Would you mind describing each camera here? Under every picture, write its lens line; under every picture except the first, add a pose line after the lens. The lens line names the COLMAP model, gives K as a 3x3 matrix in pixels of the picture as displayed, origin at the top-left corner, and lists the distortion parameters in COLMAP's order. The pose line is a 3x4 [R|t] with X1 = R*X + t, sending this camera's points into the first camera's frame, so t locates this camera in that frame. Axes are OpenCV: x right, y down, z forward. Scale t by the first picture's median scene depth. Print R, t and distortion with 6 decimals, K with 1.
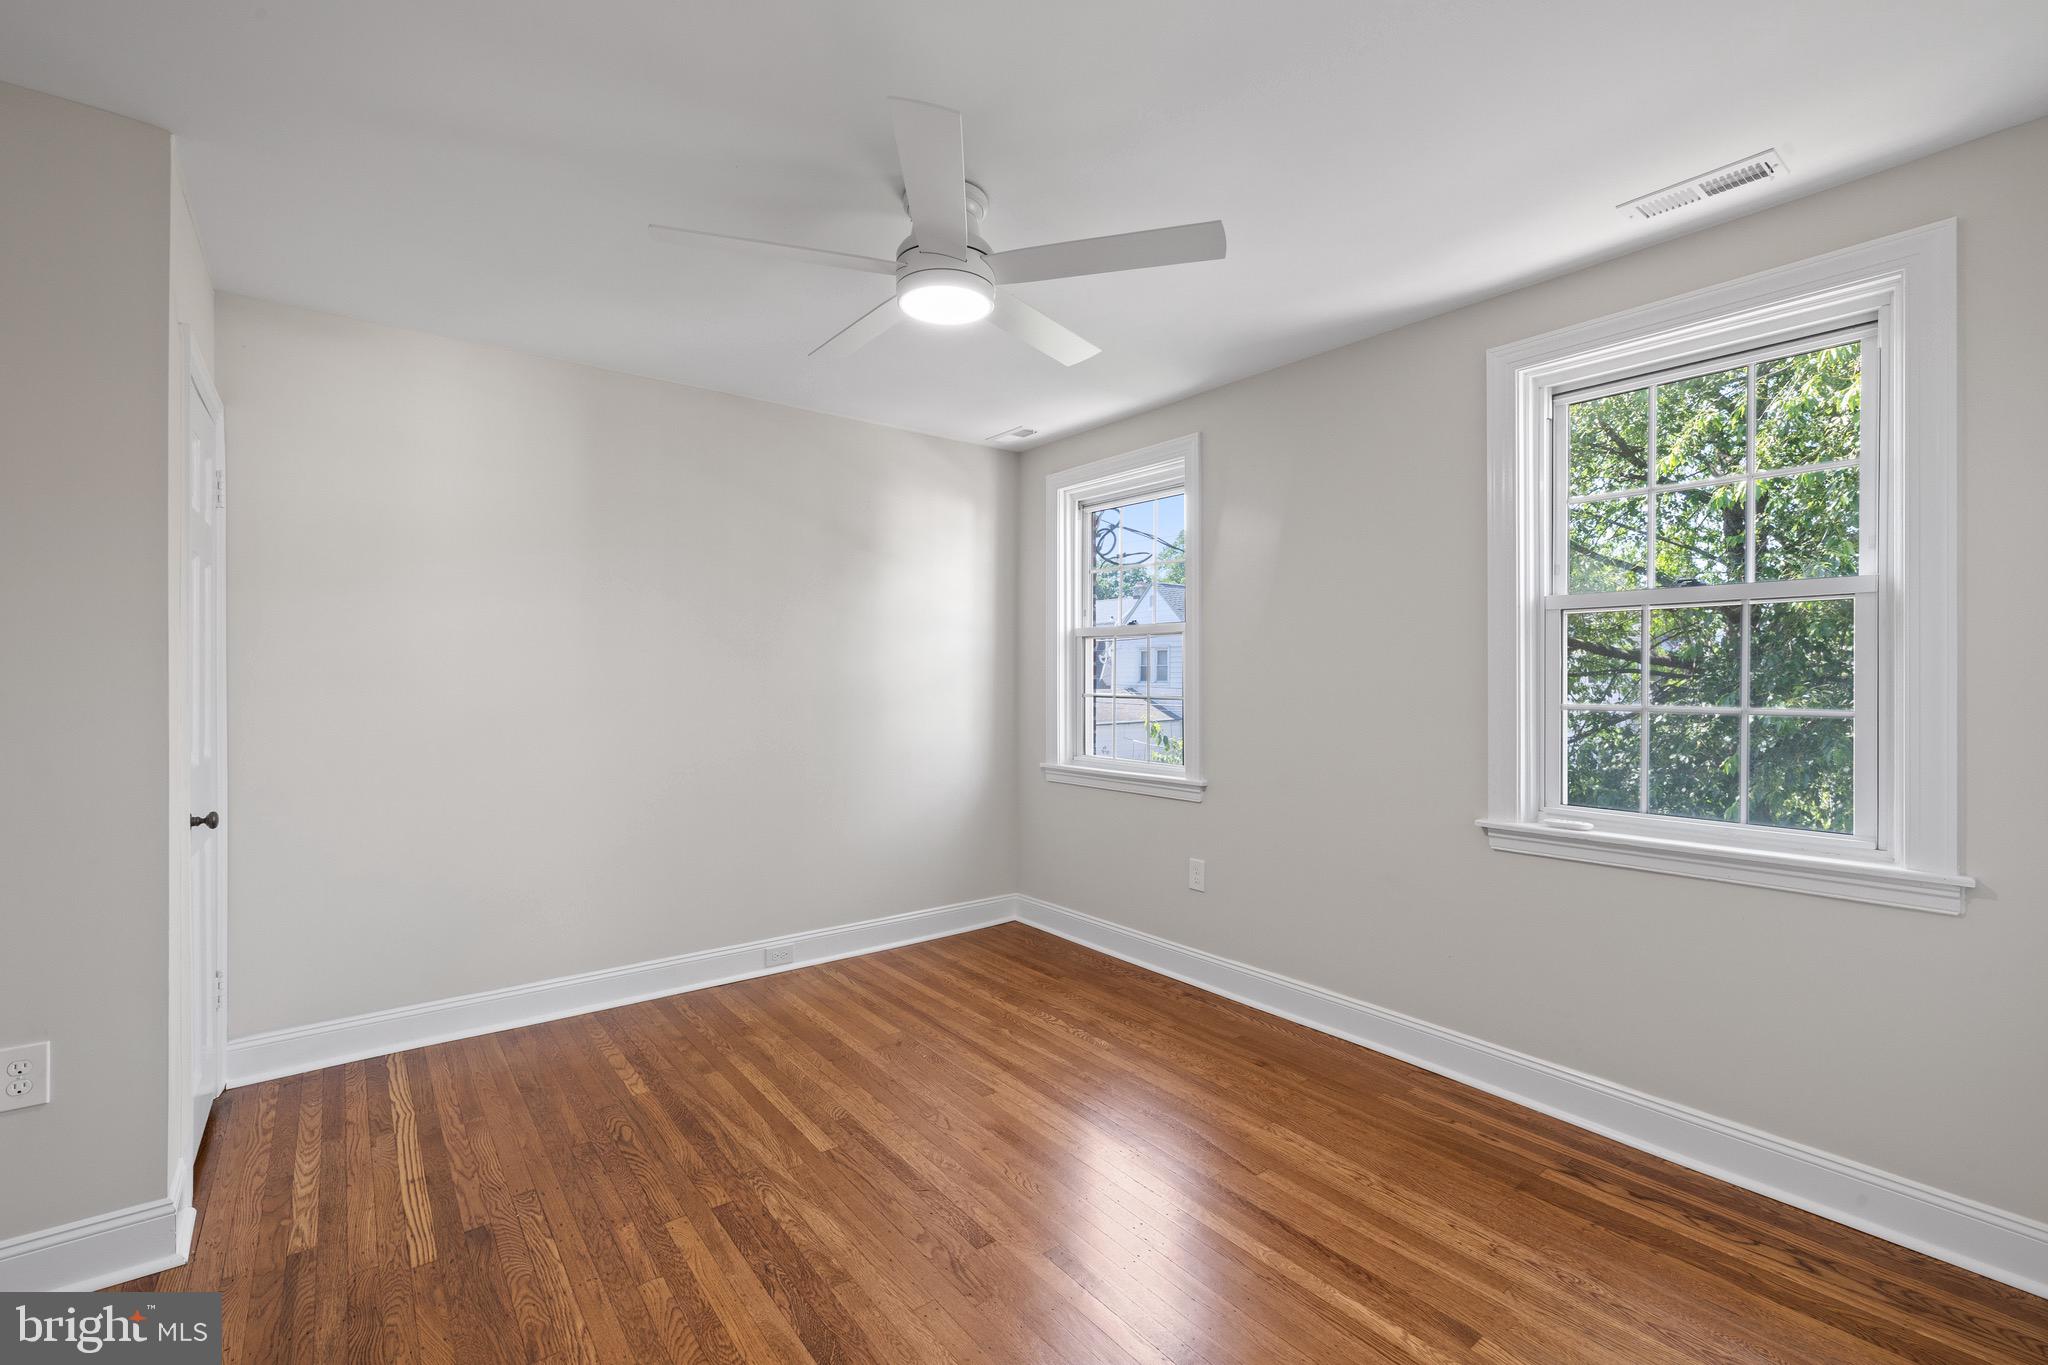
lens RADIAL K [[874.4, 0, 1023.7], [0, 874.4, 677.6], [0, 0, 1]] dist [-0.001268, 0.000163]
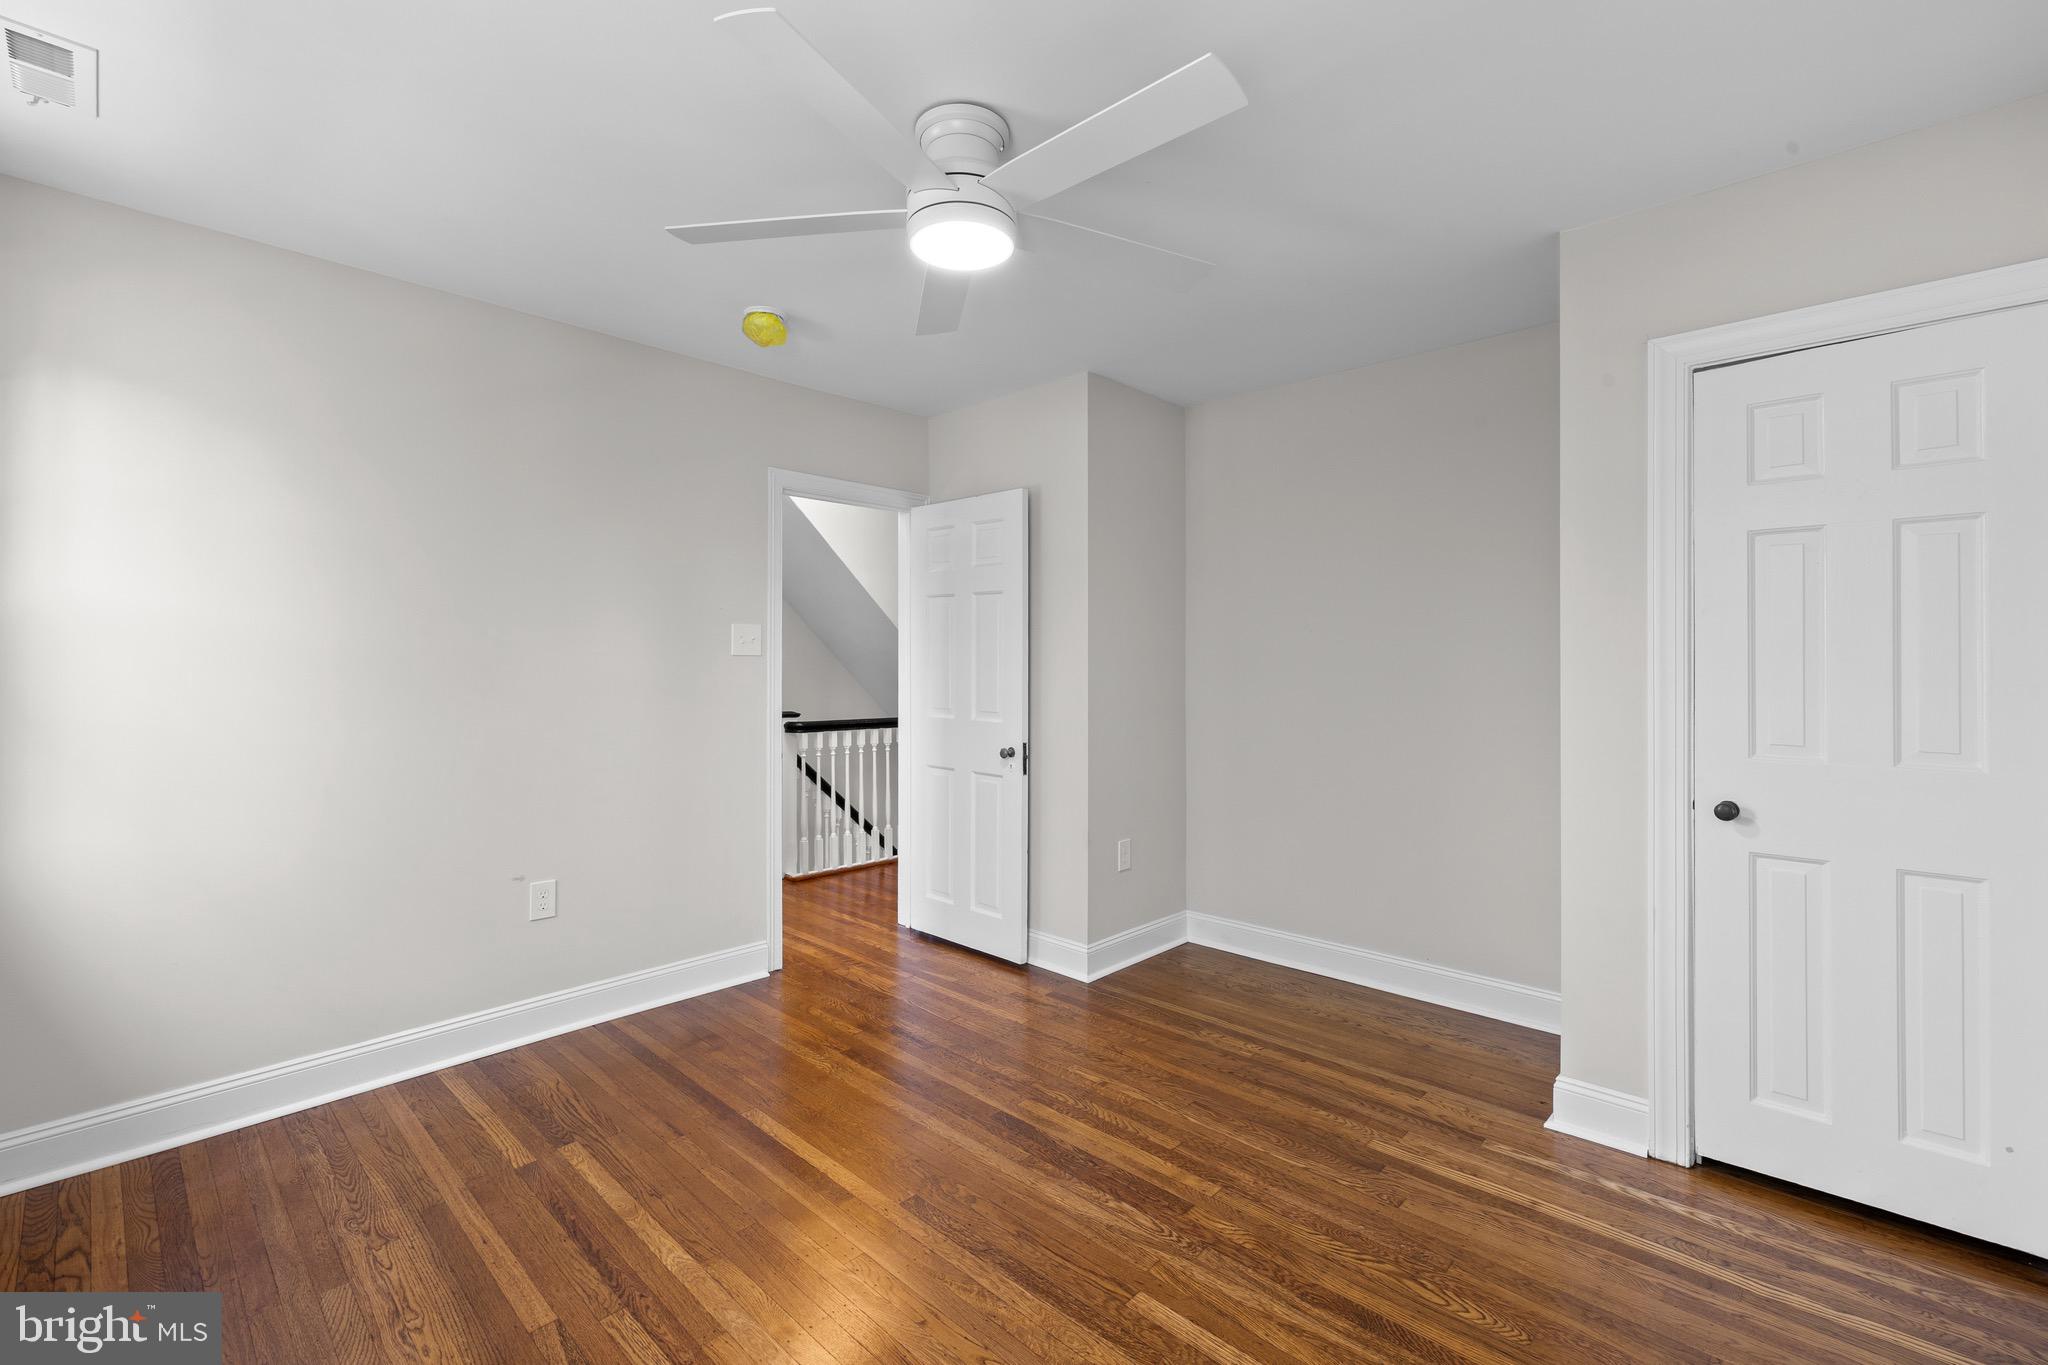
lens RADIAL K [[874.4, 0, 1023.7], [0, 874.4, 677.6], [0, 0, 1]] dist [-0.001268, 0.000163]
pose [[-0.988239, -0.001159, -0.152916, -0.017080], [-0.003985, 0.999827, 0.018174, -0.000765], [0.152868, 0.018569, -0.988072, 1.898284]]
